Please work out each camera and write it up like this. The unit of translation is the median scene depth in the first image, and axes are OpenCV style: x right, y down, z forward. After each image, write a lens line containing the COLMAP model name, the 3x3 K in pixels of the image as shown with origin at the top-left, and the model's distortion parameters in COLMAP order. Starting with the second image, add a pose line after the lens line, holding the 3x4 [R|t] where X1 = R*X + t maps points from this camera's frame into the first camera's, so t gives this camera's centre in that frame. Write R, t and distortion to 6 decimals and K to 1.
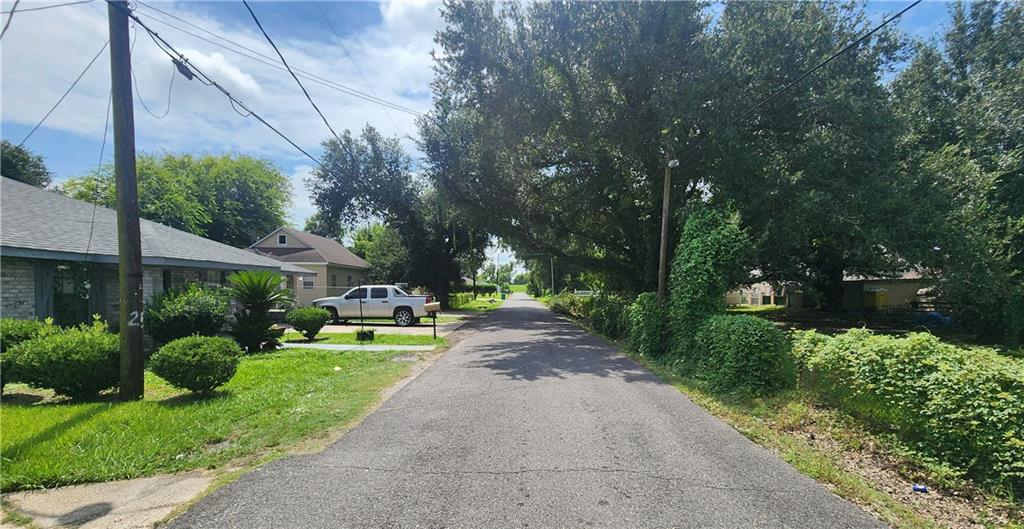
lens RADIAL K [[429.6, 0, 525.5], [0, 429.6, 294.9], [0, 0, 1]] dist [0.000506, -0.000015]
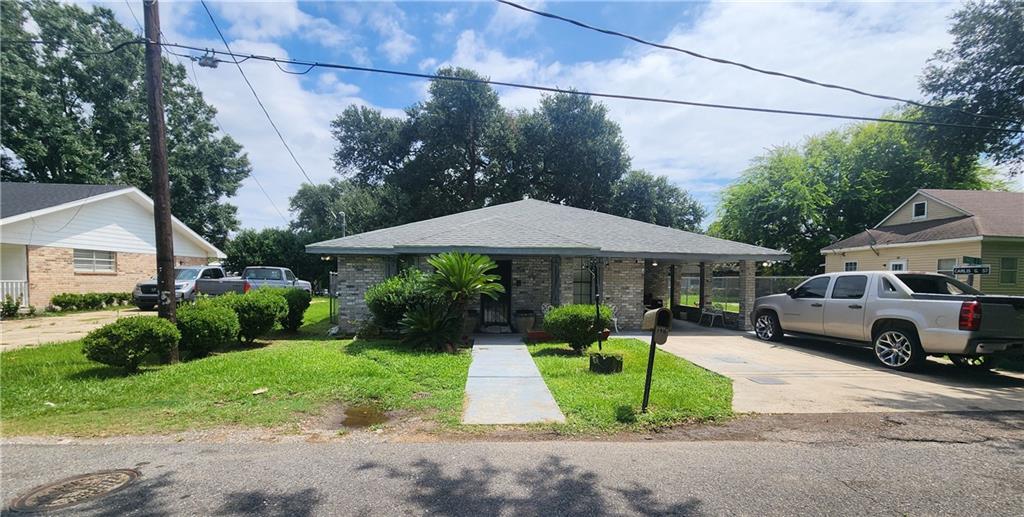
lens RADIAL K [[409.6, 0, 513.4], [0, 409.6, 298.3], [0, 0, 1]] dist [-0.000441, -0.000039]
pose [[0.051985, 0.039632, -0.997861, 0.116978], [-0.020466, 0.999045, 0.038612, -0.002781], [0.998438, 0.018415, 0.052747, 0.797128]]
